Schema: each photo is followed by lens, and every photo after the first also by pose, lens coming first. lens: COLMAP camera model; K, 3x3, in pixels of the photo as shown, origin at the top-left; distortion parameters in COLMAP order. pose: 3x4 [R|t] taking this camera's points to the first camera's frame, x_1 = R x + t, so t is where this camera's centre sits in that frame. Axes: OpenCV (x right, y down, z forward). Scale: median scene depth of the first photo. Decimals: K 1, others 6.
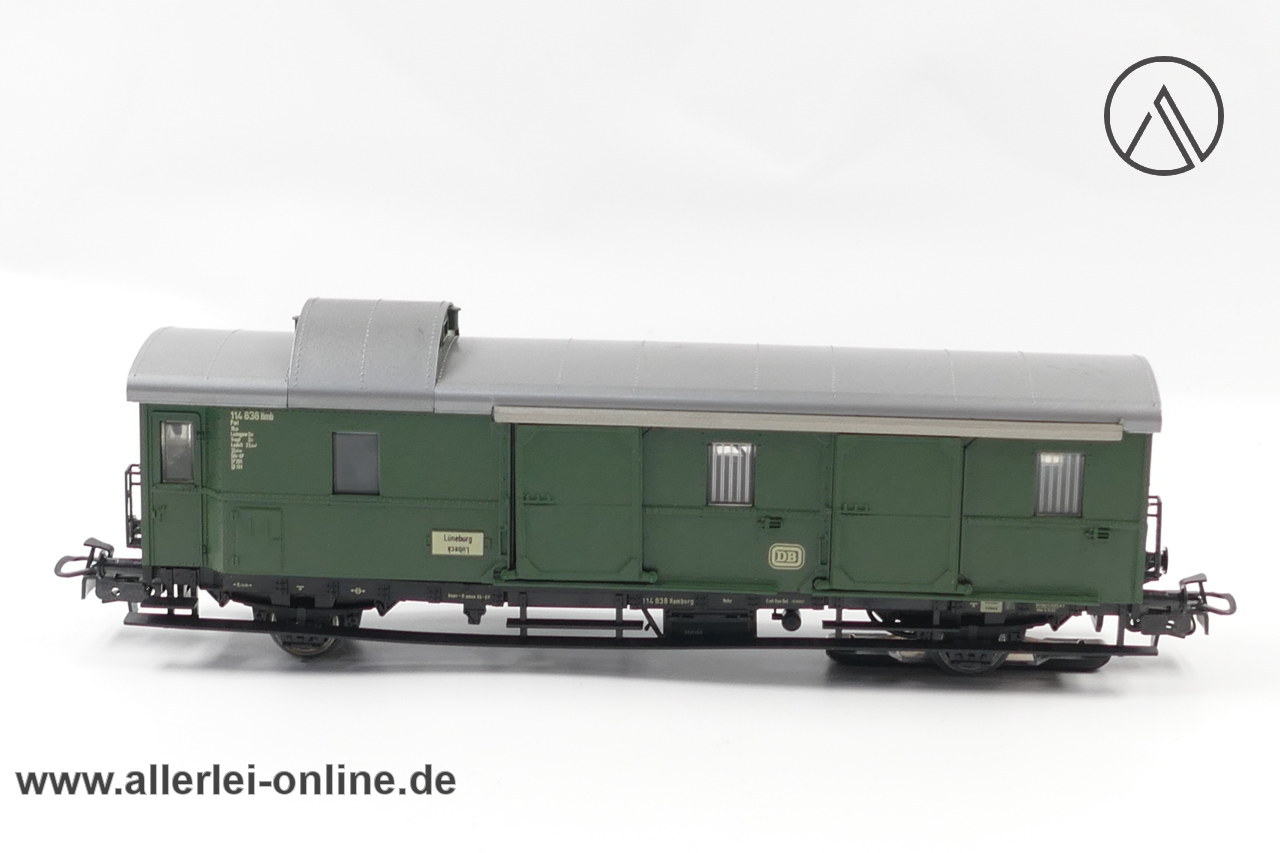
lens RADIAL K [[2608.8, 0, 616.0], [0, 2608.8, 427.3], [0, 0, 1]] dist [0.004344, -0.030982]
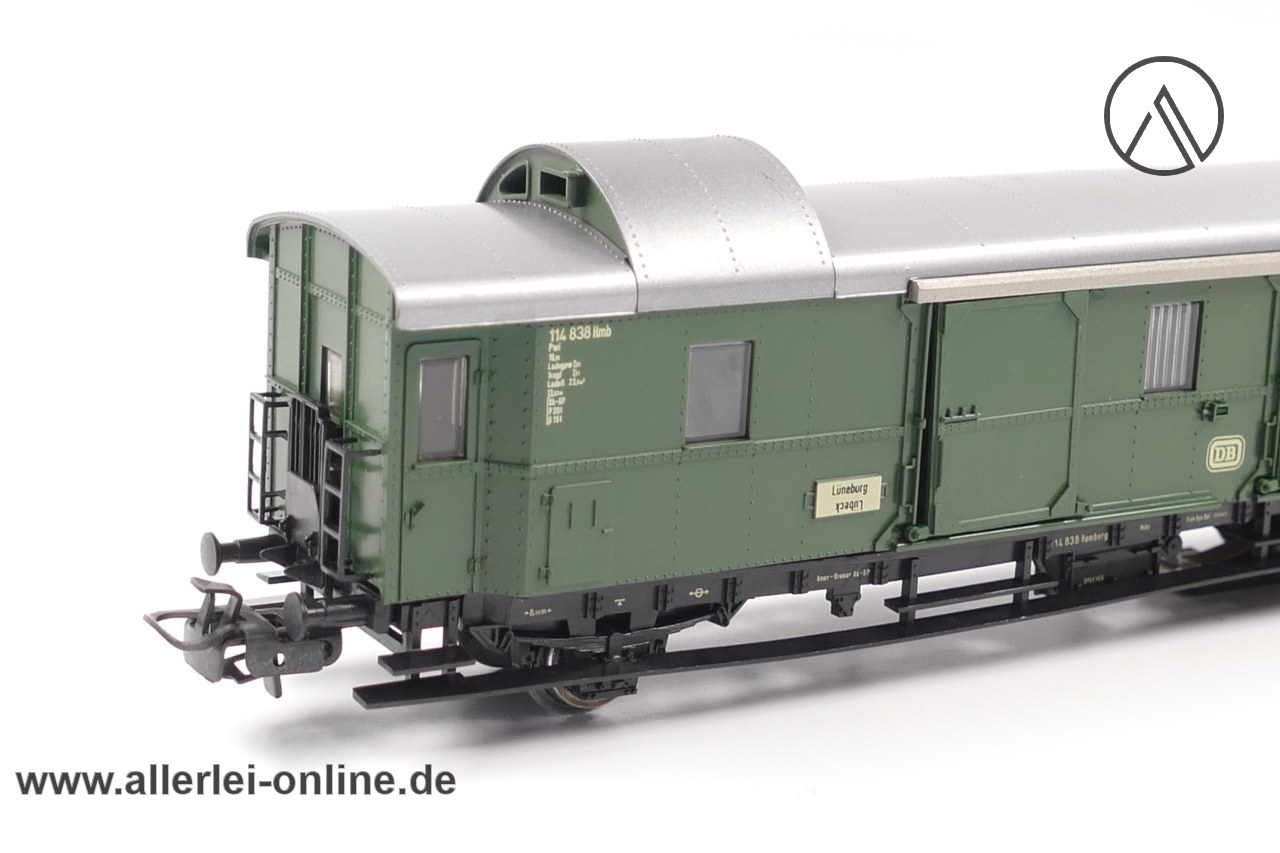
lens RADIAL K [[2608.8, 0, 616.0], [0, 2608.8, 427.3], [0, 0, 1]] dist [0.004344, -0.030982]
pose [[0.837482, -0.117019, 0.533789, -0.458181], [0.114492, 0.992697, 0.037991, -0.004713], [-0.534337, 0.029298, 0.844764, 0.469840]]
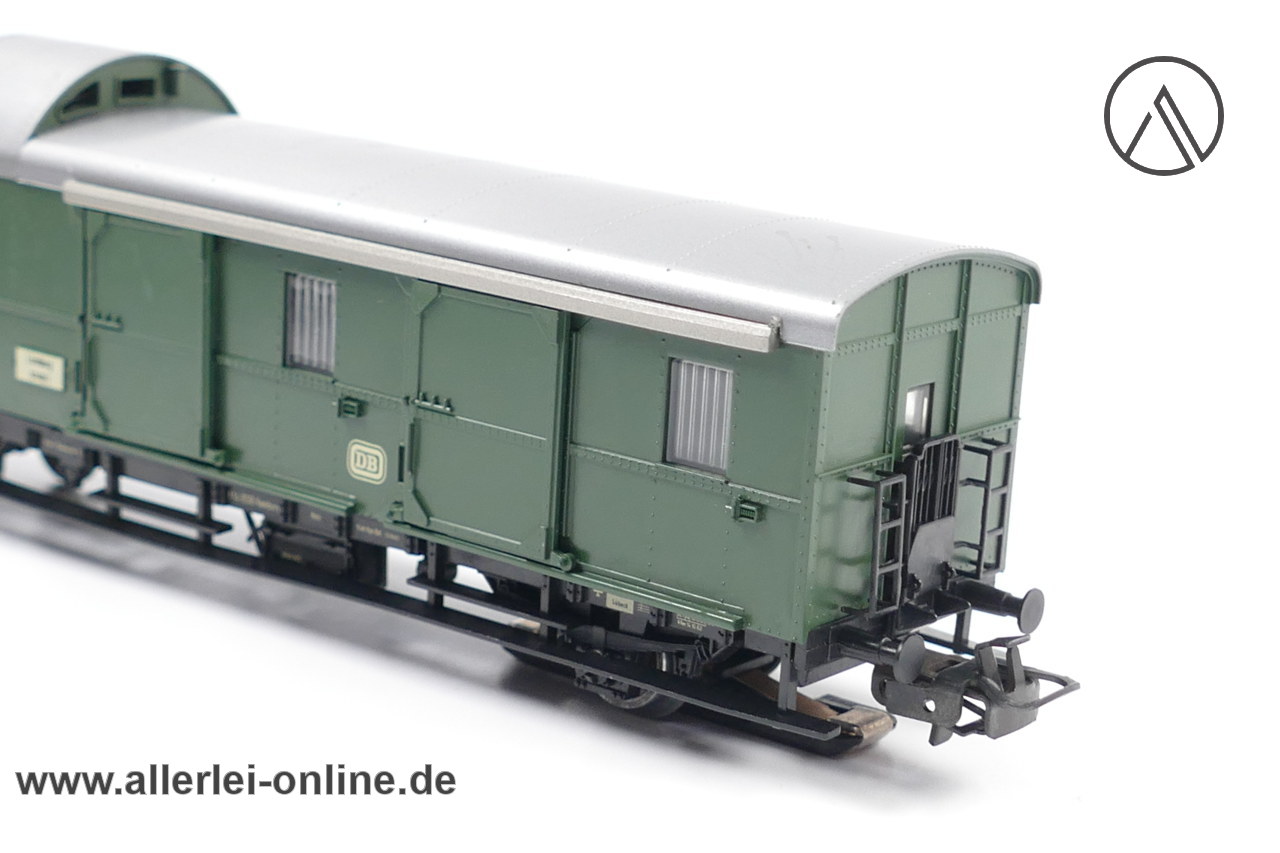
lens RADIAL K [[2608.8, 0, 616.0], [0, 2608.8, 427.3], [0, 0, 1]] dist [0.004344, -0.030982]
pose [[0.827972, 0.170584, -0.534194, 0.466481], [-0.197960, 0.980191, 0.006175, 0.023879], [0.524665, 0.100637, 0.845339, 0.462918]]
